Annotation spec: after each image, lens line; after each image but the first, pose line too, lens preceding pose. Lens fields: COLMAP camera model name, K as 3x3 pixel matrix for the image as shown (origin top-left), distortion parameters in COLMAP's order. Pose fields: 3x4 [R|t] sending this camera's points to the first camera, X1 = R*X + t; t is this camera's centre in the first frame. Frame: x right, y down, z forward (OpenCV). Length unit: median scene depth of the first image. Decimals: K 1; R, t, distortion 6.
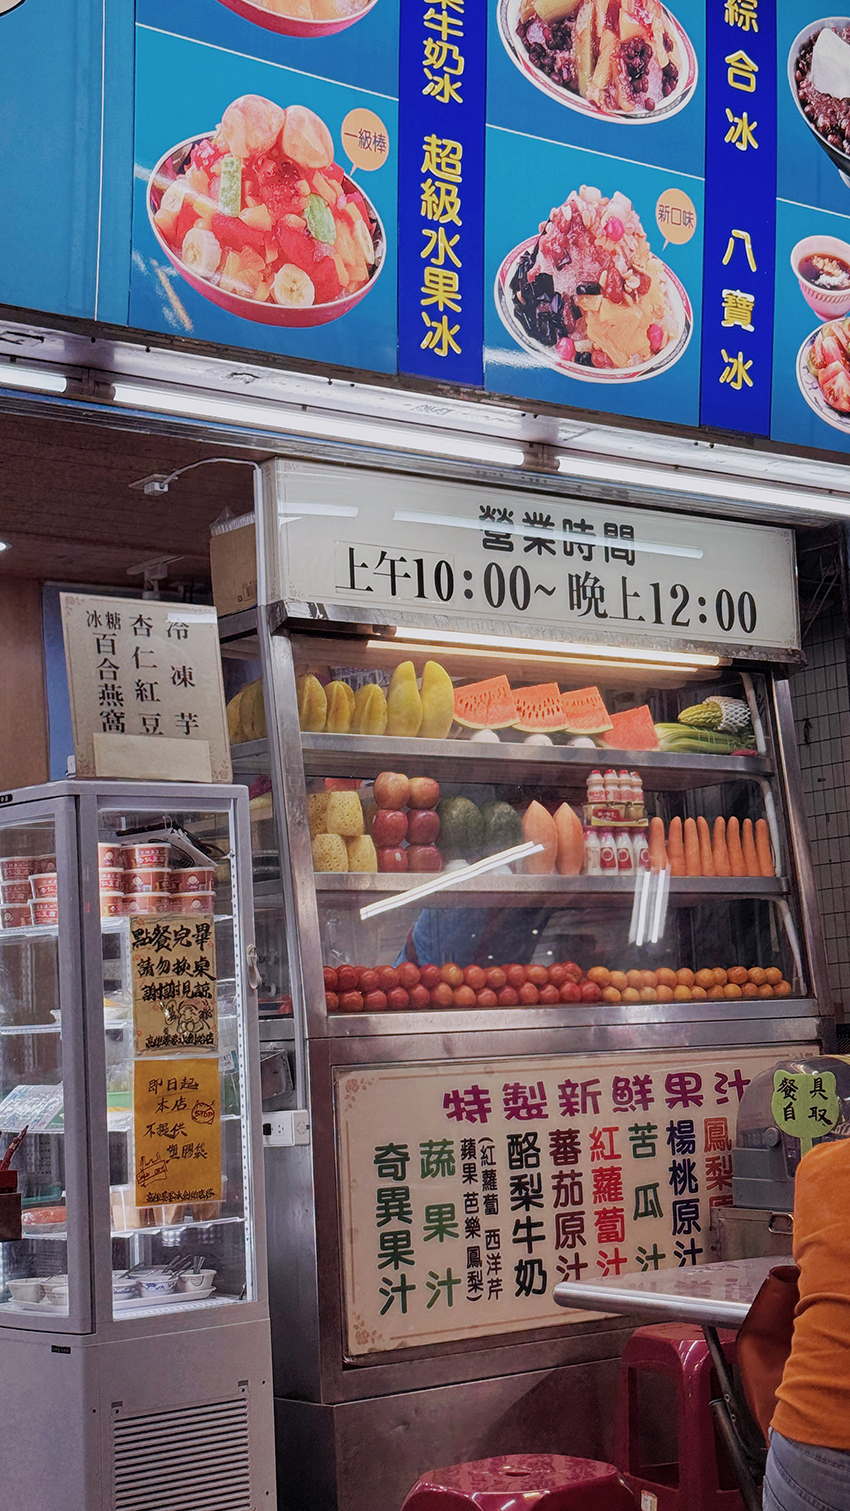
lens RADIAL K [[2388.6, 0, 425.0], [0, 2388.6, 755.5], [0, 0, 1]] dist [0.117933, 0.120381]
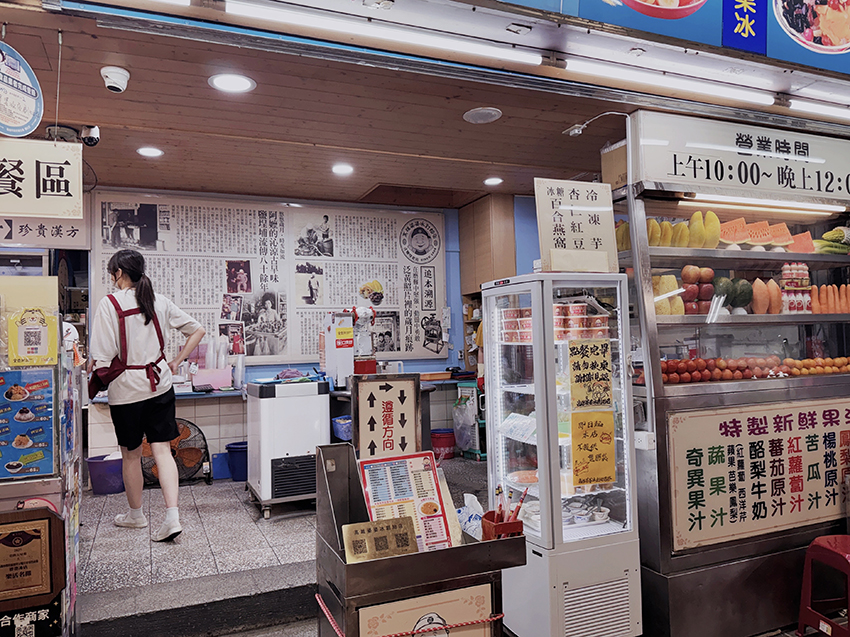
lens RADIAL K [[629.3, 0, 425.0], [0, 629.3, 318.5], [0, 0, 1]] dist [0.104586, -0.152349]
pose [[0.960335, 0.013688, -0.278513, -0.081946], [0.012828, 0.995568, 0.093162, -0.001783], [0.278554, -0.093039, 0.955903, 0.414412]]
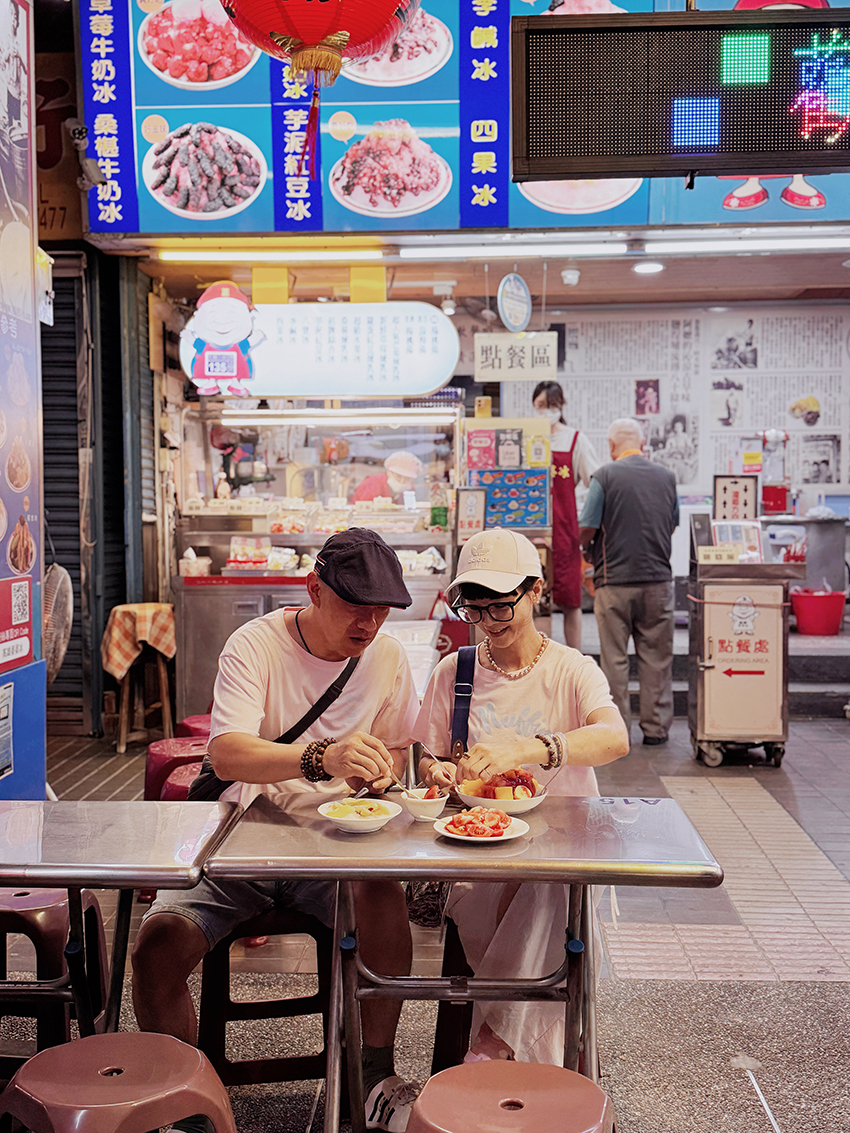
lens RADIAL K [[1264.8, 0, 425.0], [0, 1264.8, 566.5], [0, 0, 1]] dist [0.104927, -0.027969]
pose [[0.740039, 0.078429, -0.667976, 0.355984], [0.049294, 0.984181, 0.170168, -0.064796], [0.670756, -0.158858, 0.724466, -0.275891]]
